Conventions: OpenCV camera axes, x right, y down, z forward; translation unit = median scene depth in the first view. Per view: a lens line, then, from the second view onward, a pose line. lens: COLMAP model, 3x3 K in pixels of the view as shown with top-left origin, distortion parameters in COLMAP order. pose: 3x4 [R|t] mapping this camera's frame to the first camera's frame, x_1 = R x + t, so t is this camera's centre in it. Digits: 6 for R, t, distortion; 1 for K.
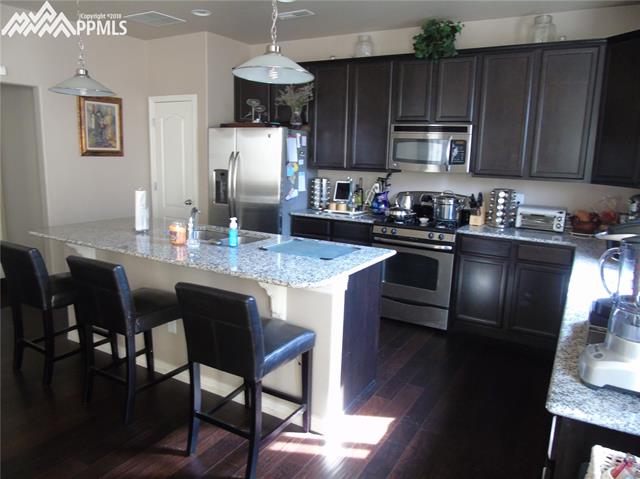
lens RADIAL K [[476.3, 0, 318.2], [0, 476.3, 235.6], [0, 0, 1]] dist [-0.030009, 0.015235]
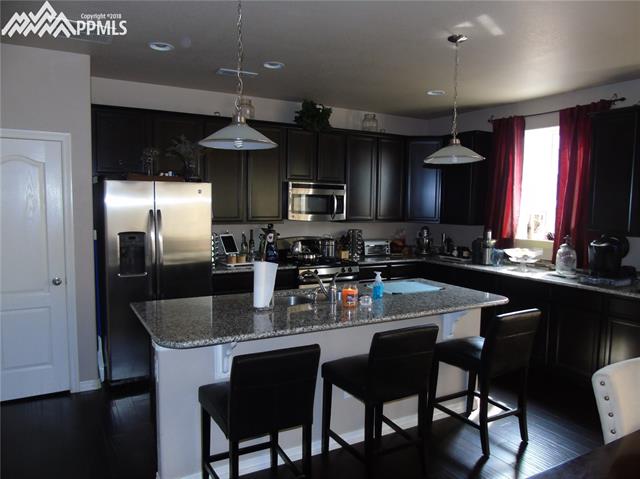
lens RADIAL K [[476.3, 0, 322.2], [0, 476.3, 243.0], [0, 0, 1]] dist [-0.030009, 0.015235]
pose [[0.489216, -0.097211, 0.866728, -0.830829], [0.149121, 0.988459, 0.026694, -0.106411], [-0.859320, 0.116188, 0.498066, 0.370466]]
